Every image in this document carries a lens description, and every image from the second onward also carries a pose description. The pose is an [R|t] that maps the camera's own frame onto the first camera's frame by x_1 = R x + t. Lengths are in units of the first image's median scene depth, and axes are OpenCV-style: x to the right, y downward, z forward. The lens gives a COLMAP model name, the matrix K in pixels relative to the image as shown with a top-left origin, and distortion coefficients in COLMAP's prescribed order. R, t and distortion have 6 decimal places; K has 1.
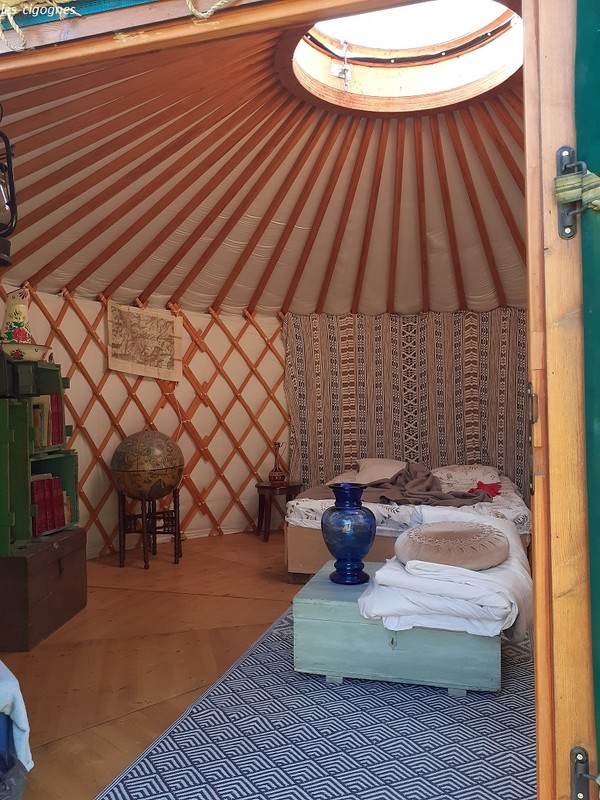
lens RADIAL K [[794.5, 0, 284.9], [0, 794.5, 442.2], [0, 0, 1]] dist [0.130729, -0.281730]
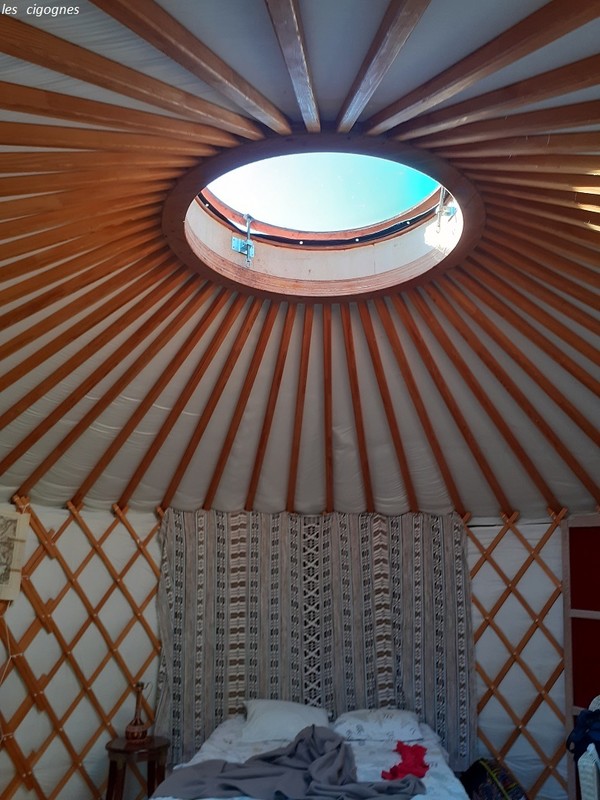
lens RADIAL K [[794.5, 0, 306.7], [0, 794.5, 398.8], [0, 0, 1]] dist [0.130729, -0.281730]
pose [[0.986287, 0.061518, 0.153142, 0.012025], [-0.018272, 0.962930, -0.269131, -0.055503], [-0.164022, 0.262643, 0.950850, 0.165659]]
